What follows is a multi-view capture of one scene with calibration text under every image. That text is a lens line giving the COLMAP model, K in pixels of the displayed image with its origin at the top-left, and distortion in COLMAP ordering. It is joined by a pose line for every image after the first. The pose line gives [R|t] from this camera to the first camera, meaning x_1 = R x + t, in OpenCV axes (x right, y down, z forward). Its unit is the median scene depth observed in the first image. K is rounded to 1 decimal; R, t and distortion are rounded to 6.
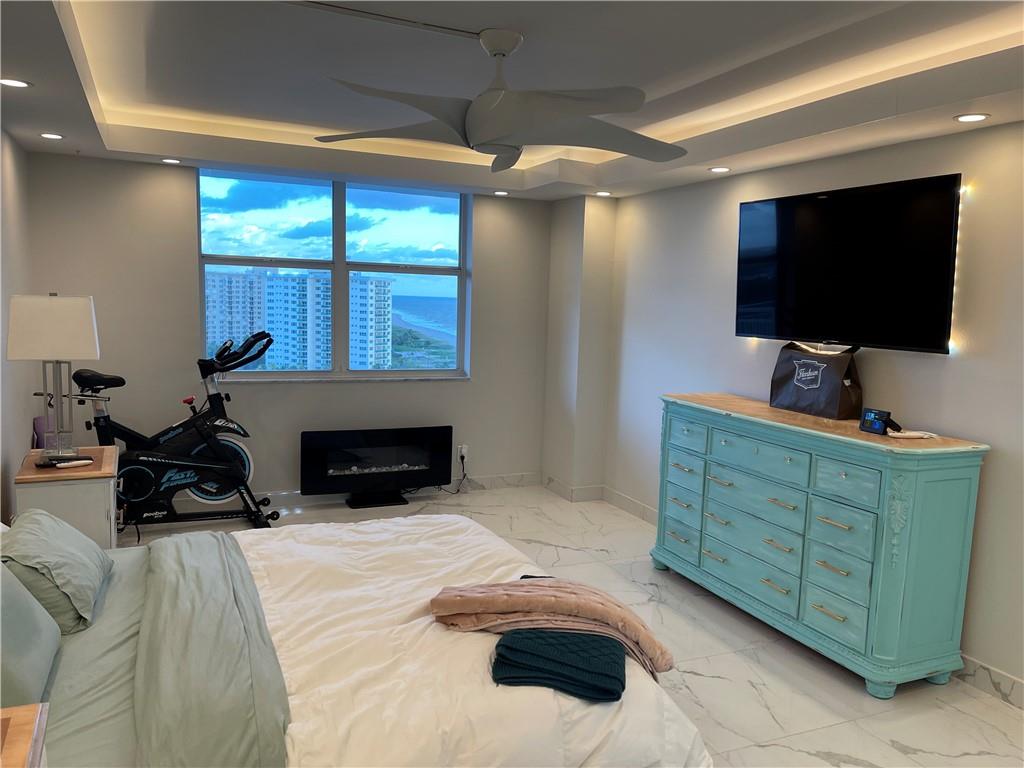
lens RADIAL K [[777.2, 0, 519.5], [0, 777.2, 385.1], [0, 0, 1]] dist [0.039161, 0.000196]
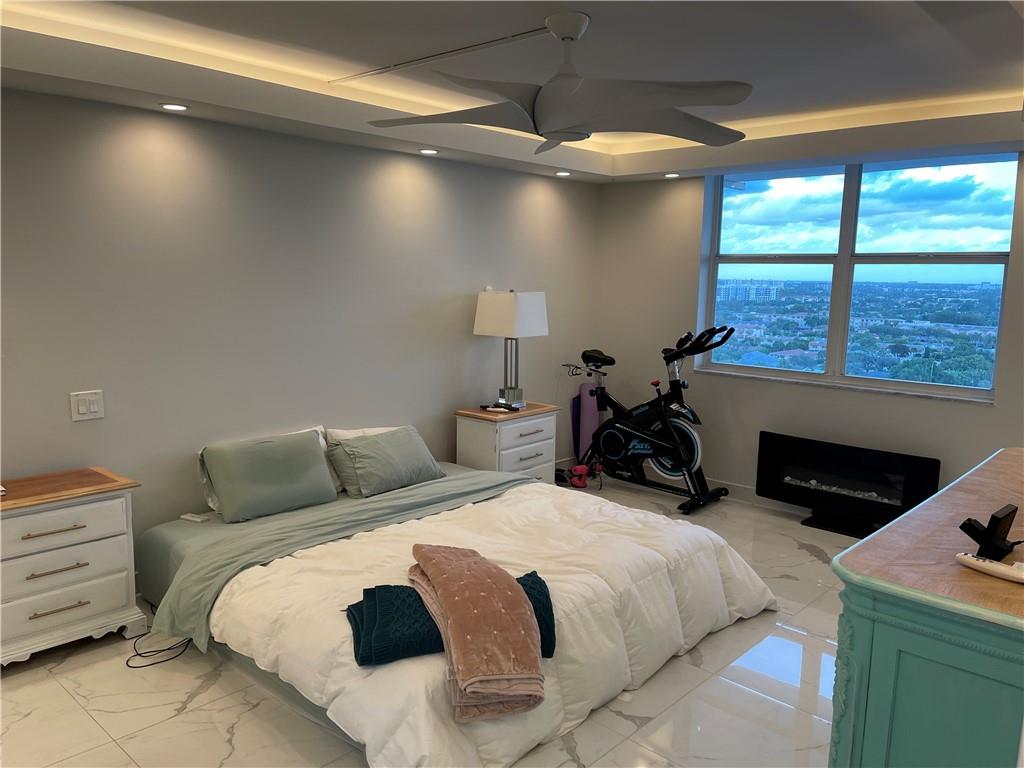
lens RADIAL K [[777.2, 0, 521.3], [0, 777.2, 383.2], [0, 0, 1]] dist [0.039161, 0.000196]
pose [[0.383071, 0.102613, -0.918002, 0.546688], [-0.111521, 0.991679, 0.064312, -0.031725], [0.916962, 0.077740, 0.391327, 0.364971]]
